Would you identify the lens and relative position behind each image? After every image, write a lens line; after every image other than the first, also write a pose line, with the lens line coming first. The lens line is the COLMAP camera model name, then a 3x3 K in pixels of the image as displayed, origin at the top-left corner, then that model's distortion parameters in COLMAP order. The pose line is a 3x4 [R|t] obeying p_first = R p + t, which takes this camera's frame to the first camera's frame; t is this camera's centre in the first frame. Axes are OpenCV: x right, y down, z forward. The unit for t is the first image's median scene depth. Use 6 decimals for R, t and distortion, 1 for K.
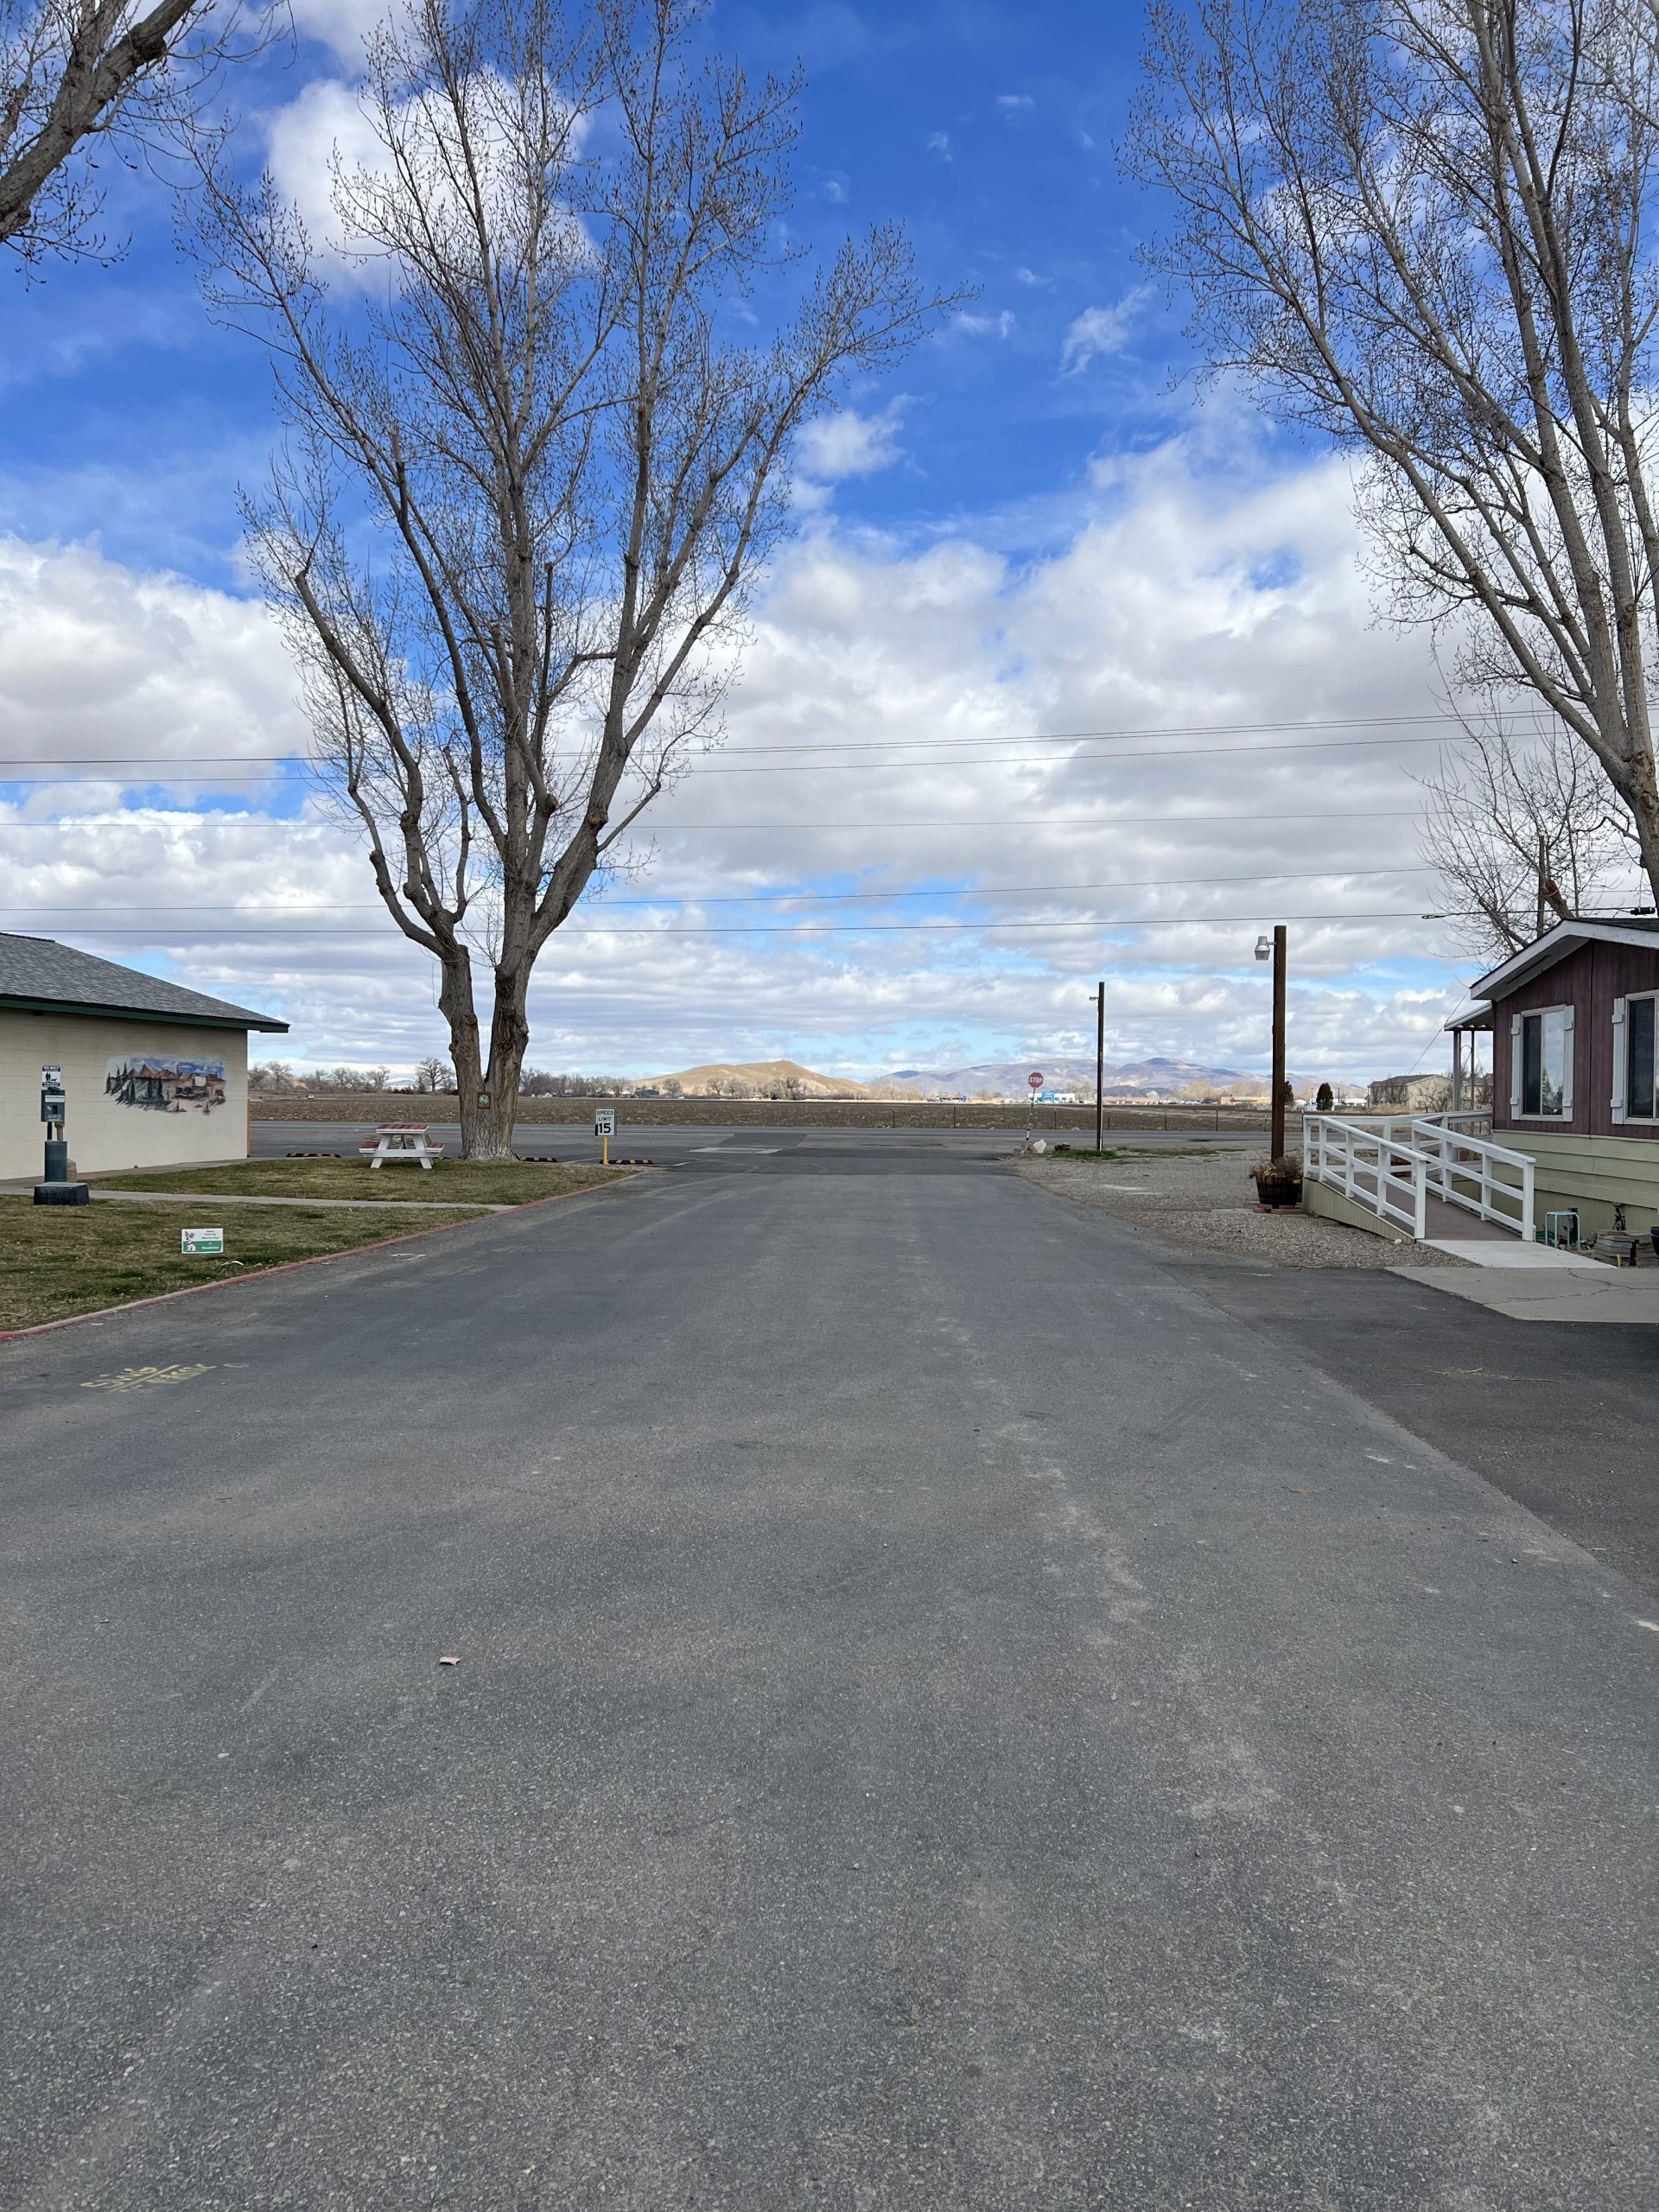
lens RADIAL K [[1674.1, 0, 824.9], [0, 1674.1, 1092.8], [0, 0, 1]] dist [0.056838, -0.058439]
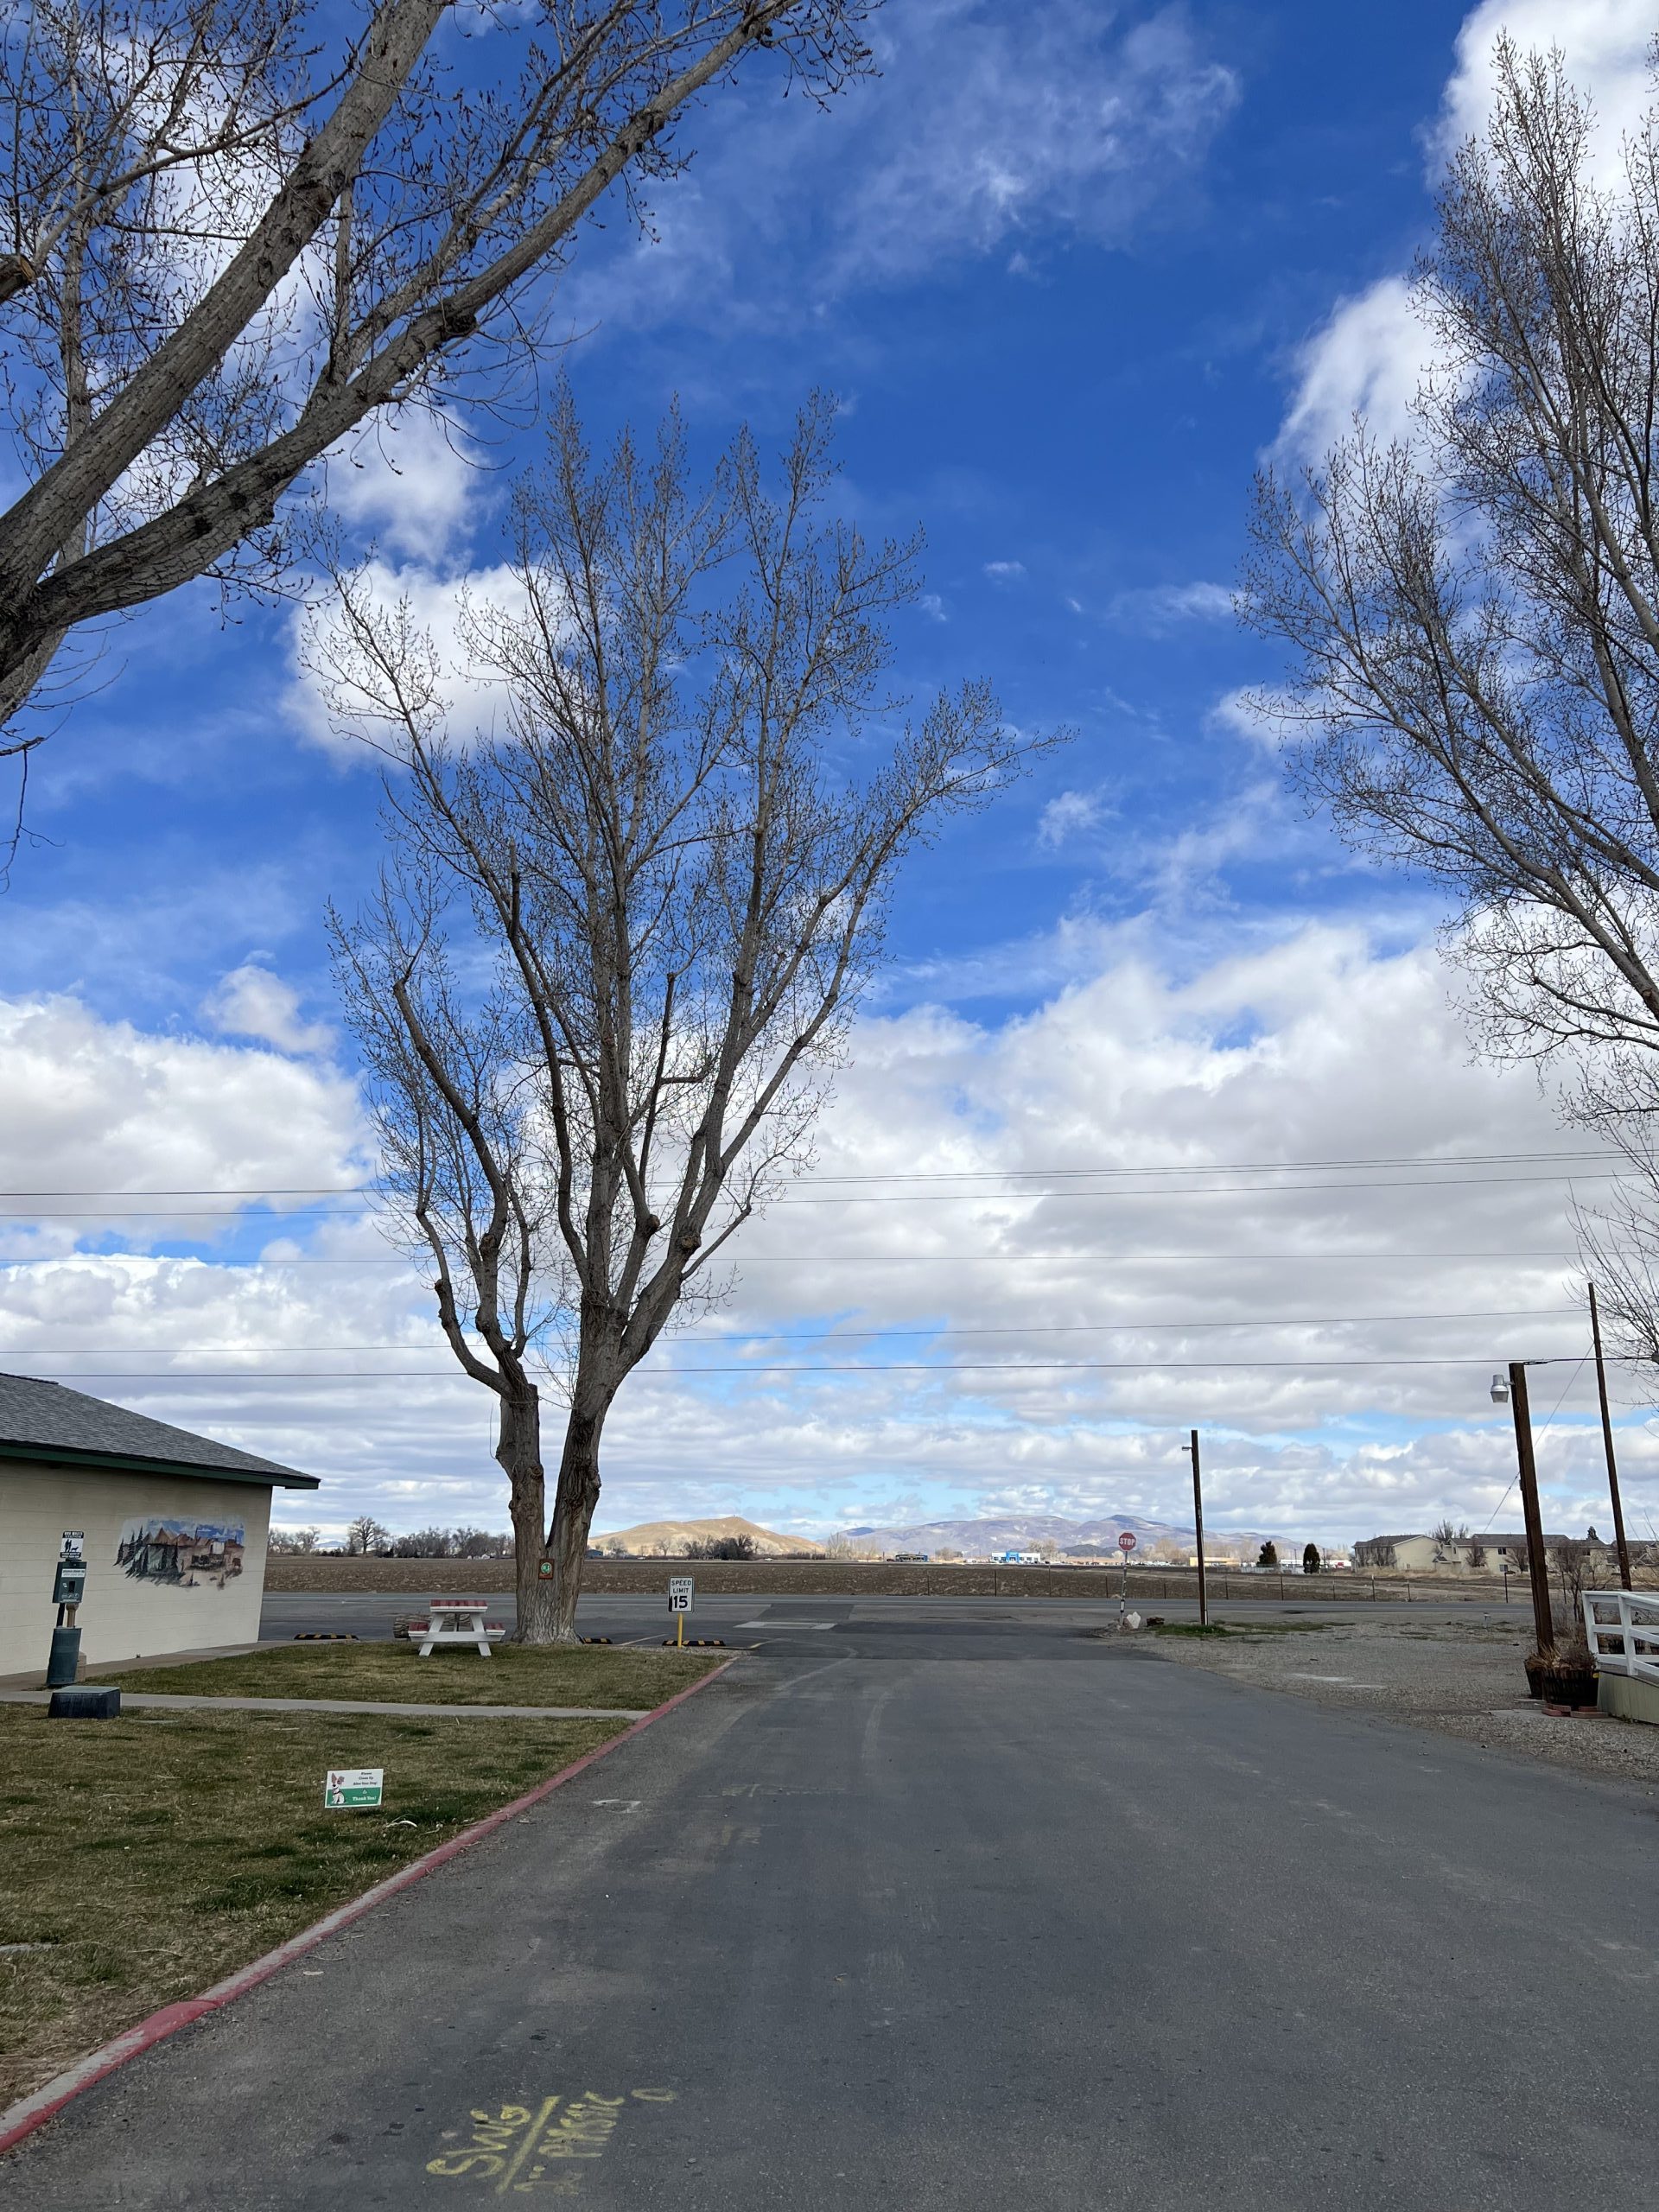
lens RADIAL K [[1626.3, 0, 792.8], [0, 1626.3, 1087.8], [0, 0, 1]] dist [0.054182, -0.058997]
pose [[0.999249, 0.008711, 0.037757, -0.109580], [0.001912, 0.962130, -0.272583, -0.003947], [-0.038702, 0.272450, 0.961391, 0.125097]]
